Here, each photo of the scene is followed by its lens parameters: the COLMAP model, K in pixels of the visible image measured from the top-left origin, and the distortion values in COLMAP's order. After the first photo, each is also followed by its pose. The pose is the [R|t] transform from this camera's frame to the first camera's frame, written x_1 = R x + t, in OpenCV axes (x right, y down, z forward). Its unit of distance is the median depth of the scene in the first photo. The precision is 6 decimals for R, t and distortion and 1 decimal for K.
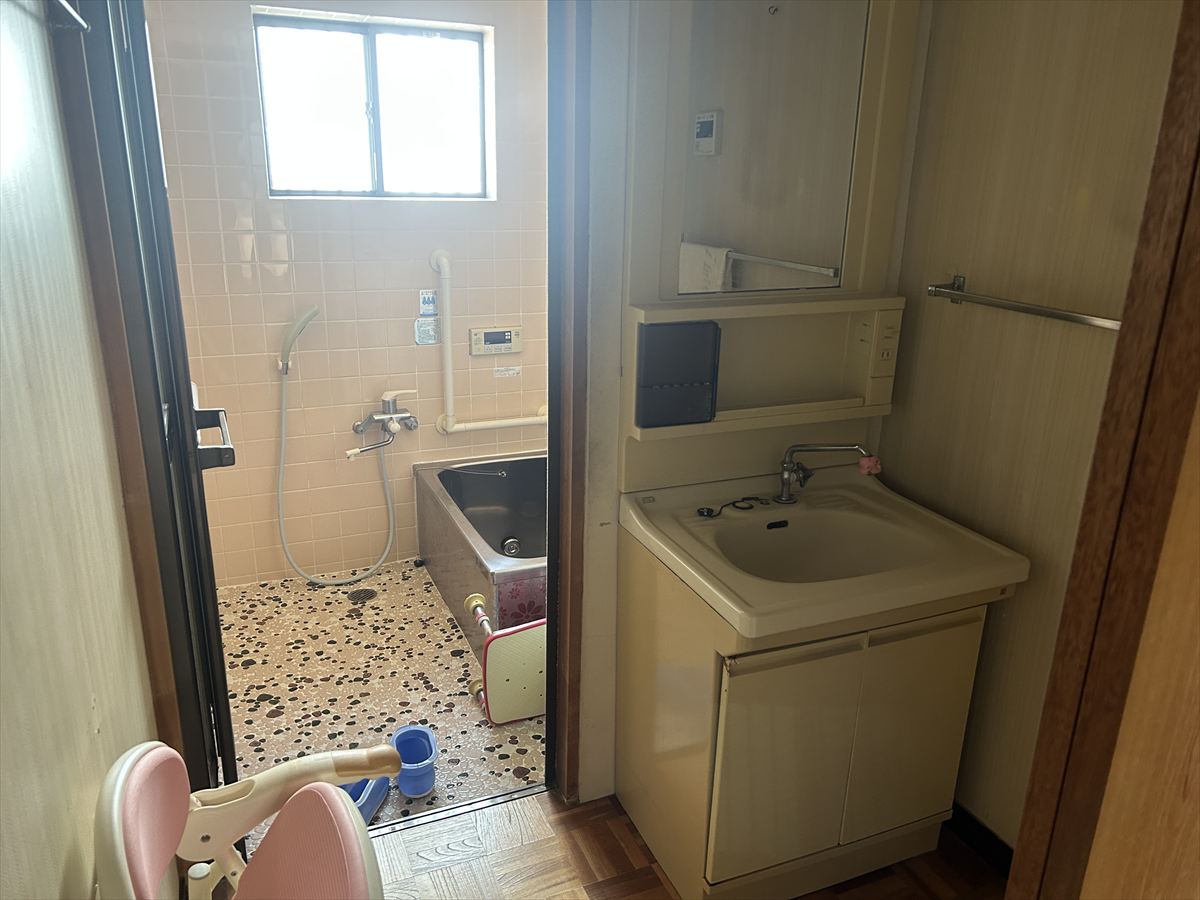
lens RADIAL K [[904.1, 0, 596.2], [0, 904.1, 447.3], [0, 0, 1]] dist [0.068032, -0.064839]
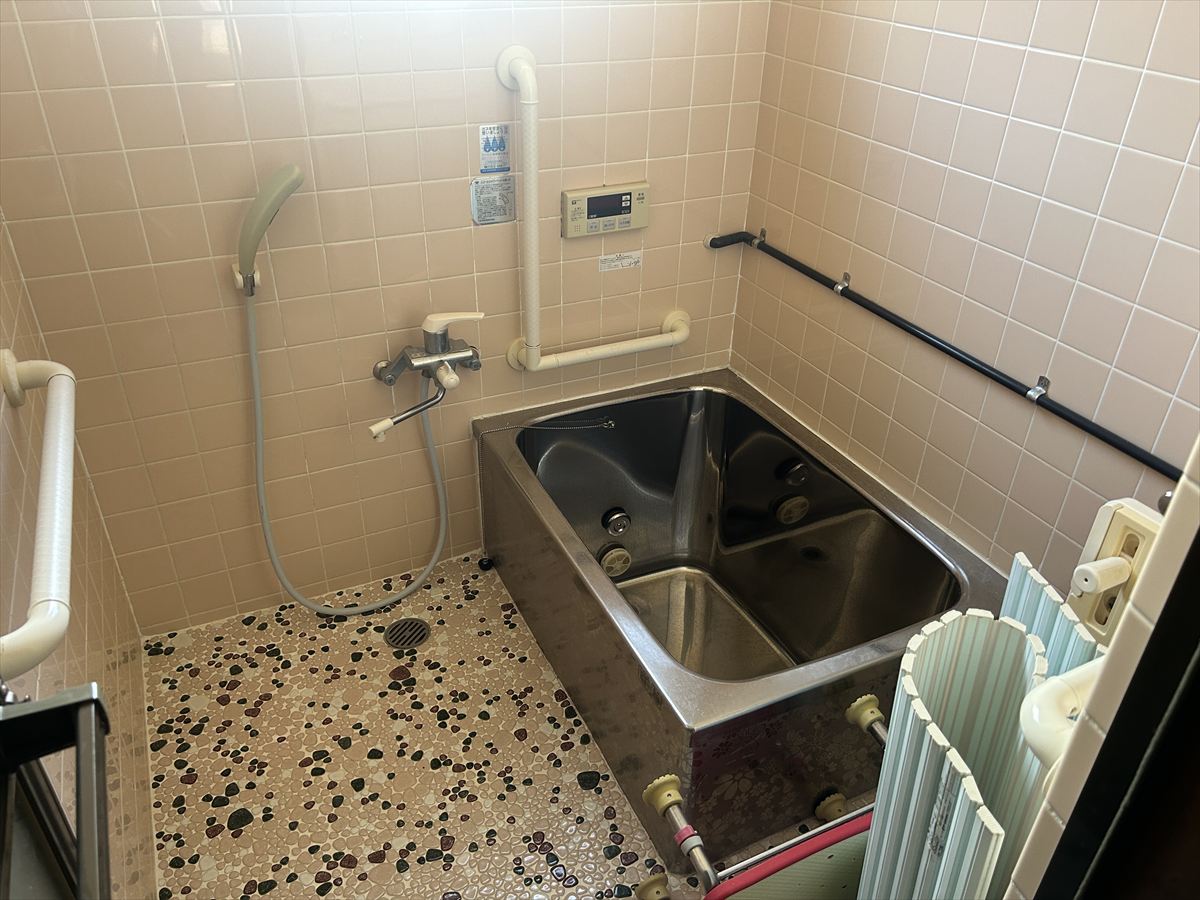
lens RADIAL K [[904.1, 0, 596.2], [0, 904.1, 447.3], [0, 0, 1]] dist [0.068032, -0.064839]
pose [[0.999405, -0.018440, 0.029158, -0.148072], [0.010836, 0.970184, 0.242128, -0.121102], [-0.032753, -0.241668, 0.969806, 0.430113]]
